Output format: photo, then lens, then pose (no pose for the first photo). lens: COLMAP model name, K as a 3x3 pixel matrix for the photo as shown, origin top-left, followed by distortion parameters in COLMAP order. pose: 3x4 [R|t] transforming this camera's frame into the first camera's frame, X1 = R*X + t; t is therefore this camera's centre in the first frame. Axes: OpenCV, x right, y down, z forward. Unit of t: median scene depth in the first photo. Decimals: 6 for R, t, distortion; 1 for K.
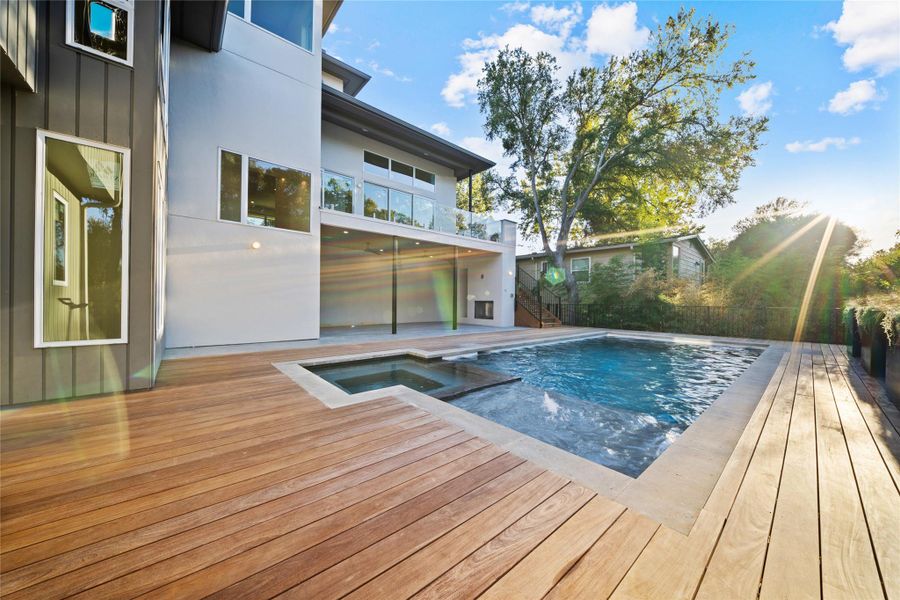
lens RADIAL K [[313.0, 0, 448.2], [0, 313.0, 301.7], [0, 0, 1]] dist [-0.000841, -0.000097]
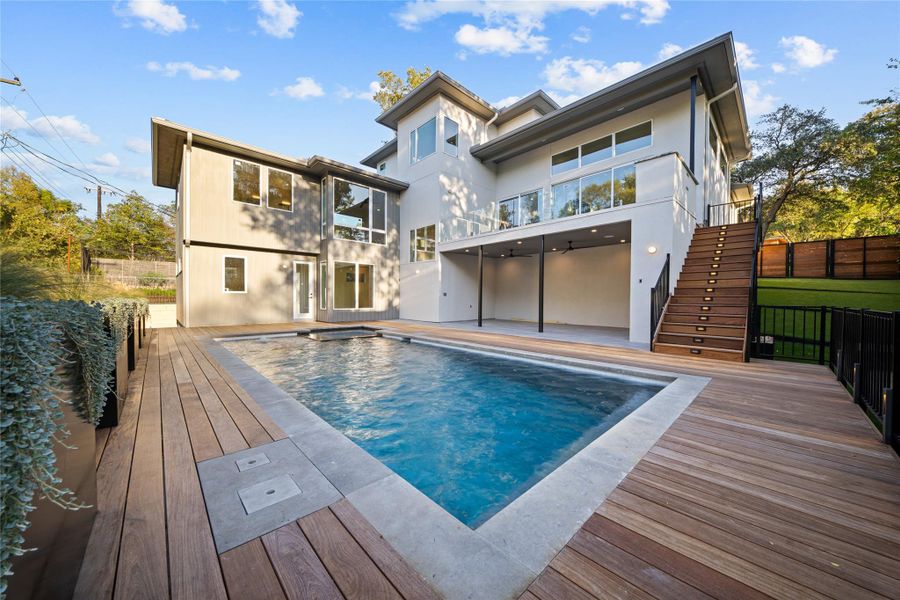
lens RADIAL K [[313.0, 0, 448.2], [0, 313.0, 301.7], [0, 0, 1]] dist [-0.000841, -0.000097]
pose [[0.045978, -0.005486, -0.998927, 0.803831], [-0.007764, 0.999953, -0.005849, 0.011438], [0.998912, 0.008025, 0.045934, 0.651993]]
